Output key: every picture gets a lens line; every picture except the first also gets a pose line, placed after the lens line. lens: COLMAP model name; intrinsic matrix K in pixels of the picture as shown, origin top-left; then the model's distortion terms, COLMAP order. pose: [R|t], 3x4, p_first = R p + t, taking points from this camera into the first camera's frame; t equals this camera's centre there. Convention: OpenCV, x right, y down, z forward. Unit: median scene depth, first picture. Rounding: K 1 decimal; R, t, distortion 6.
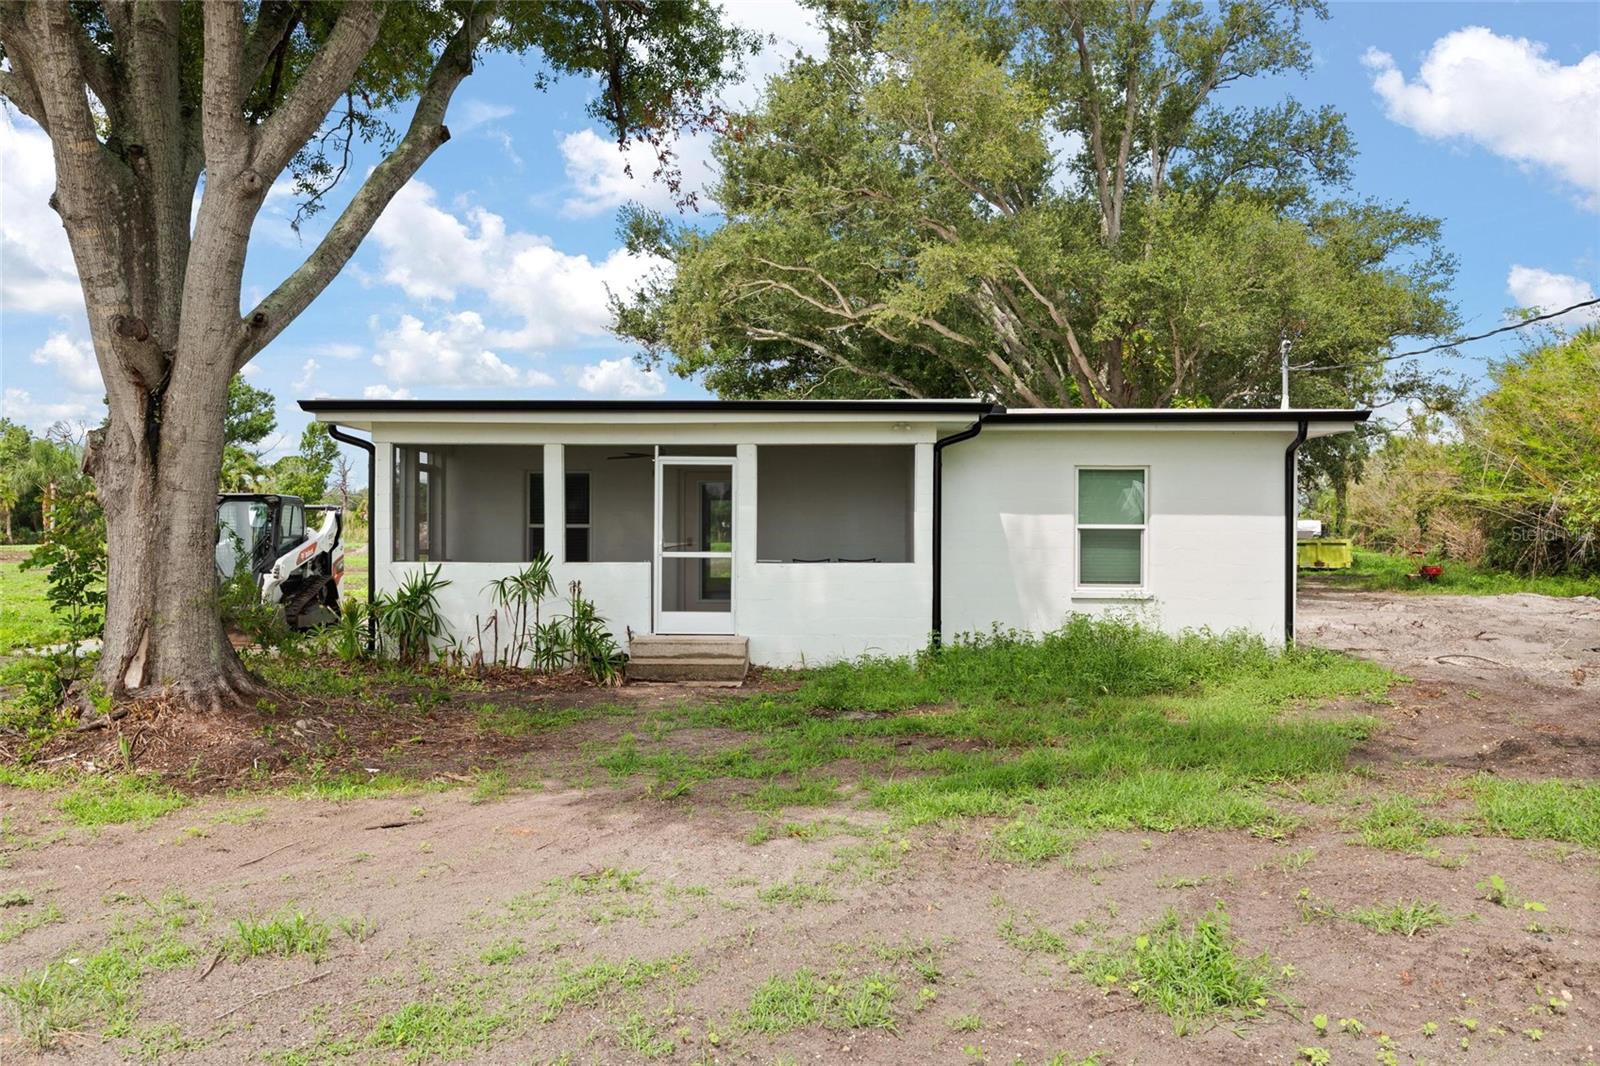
lens RADIAL K [[1231.2, 0, 797.3], [0, 1231.2, 534.6], [0, 0, 1]] dist [0.001306, 0.001368]
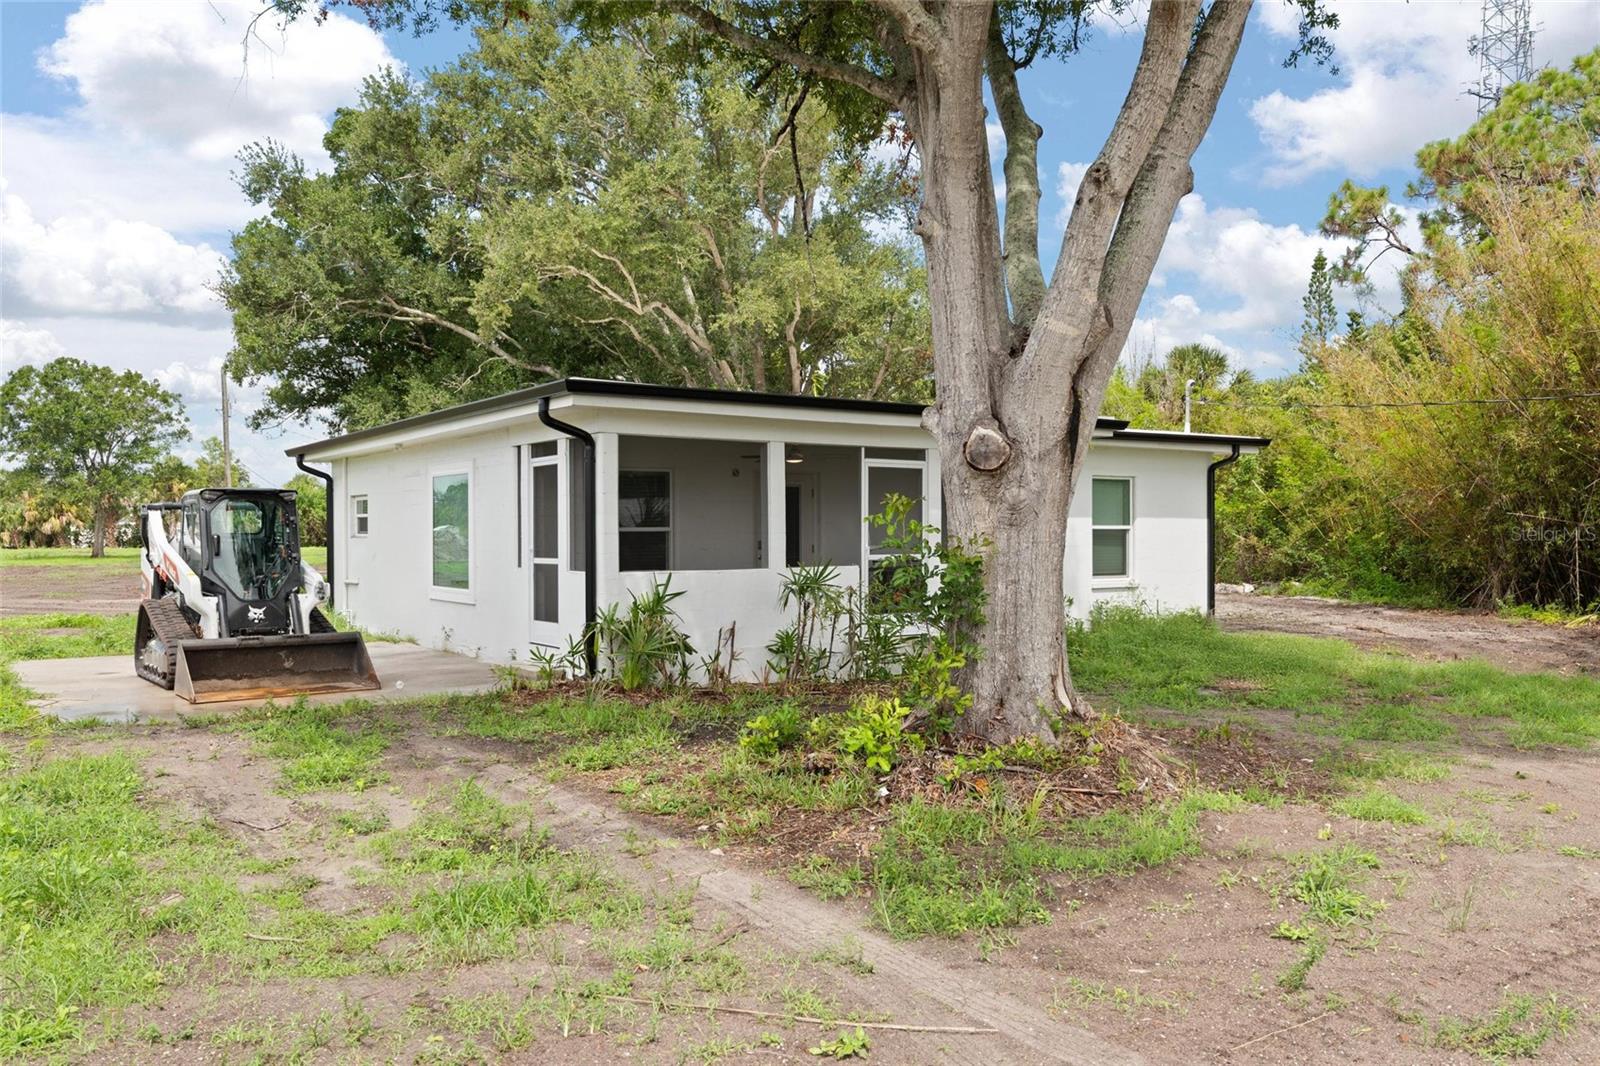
lens RADIAL K [[1231.2, 0, 803.1], [0, 1231.2, 537.3], [0, 0, 1]] dist [0.001306, 0.001368]
pose [[0.810281, -0.008163, 0.585985, -0.728135], [0.006470, 0.999967, 0.004983, -0.005529], [-0.586006, -0.000246, 0.810307, 0.231542]]
